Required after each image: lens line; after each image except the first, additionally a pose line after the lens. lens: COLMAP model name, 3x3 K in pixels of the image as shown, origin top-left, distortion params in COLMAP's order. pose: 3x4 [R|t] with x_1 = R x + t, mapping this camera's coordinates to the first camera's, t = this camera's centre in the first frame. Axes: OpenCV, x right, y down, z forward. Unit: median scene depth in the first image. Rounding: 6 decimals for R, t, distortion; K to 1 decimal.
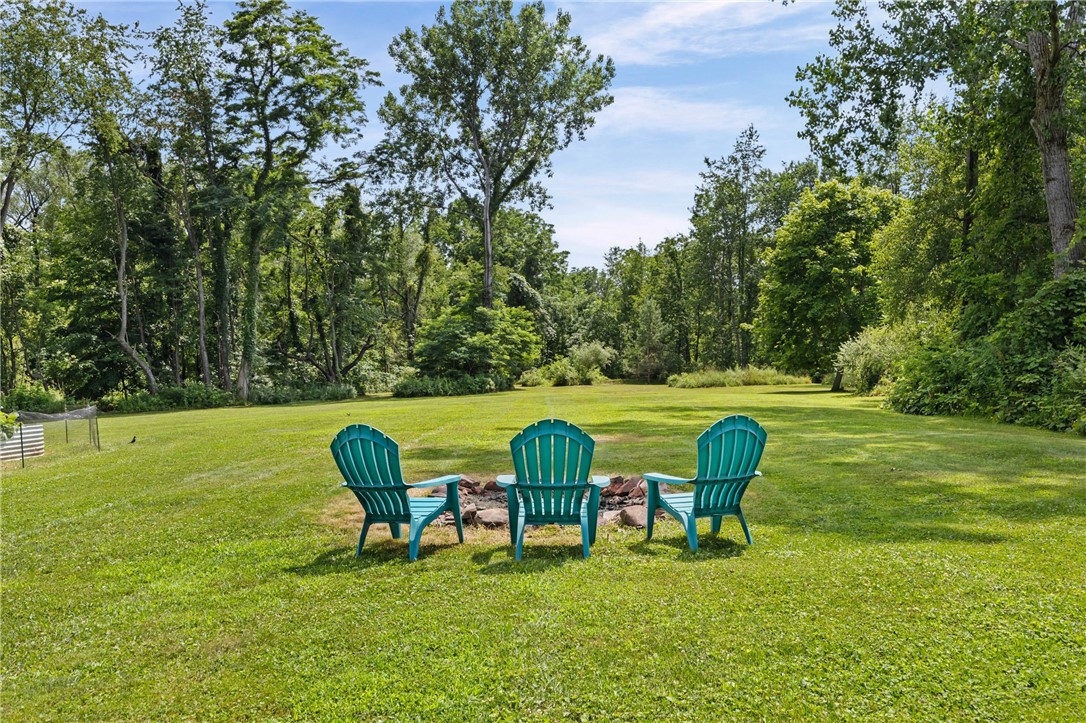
lens RADIAL K [[815.4, 0, 543.5], [0, 815.4, 358.0], [0, 0, 1]] dist [0.007865, 0.003112]
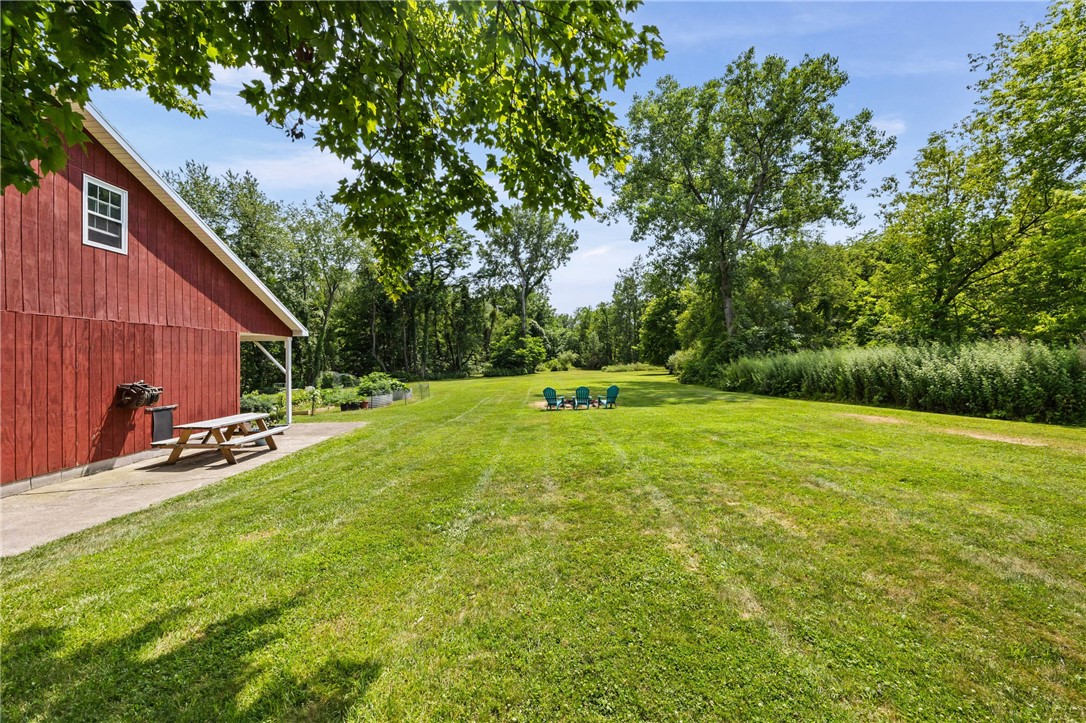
lens RADIAL K [[417.1, 0, 541.9], [0, 417.1, 361.8], [0, 0, 1]] dist [-0.000043, 0.000009]
pose [[0.999957, -0.003611, 0.008494, -0.027162], [0.003465, 0.999846, 0.017190, -0.013855], [-0.008555, -0.017159, 0.999816, -0.177997]]
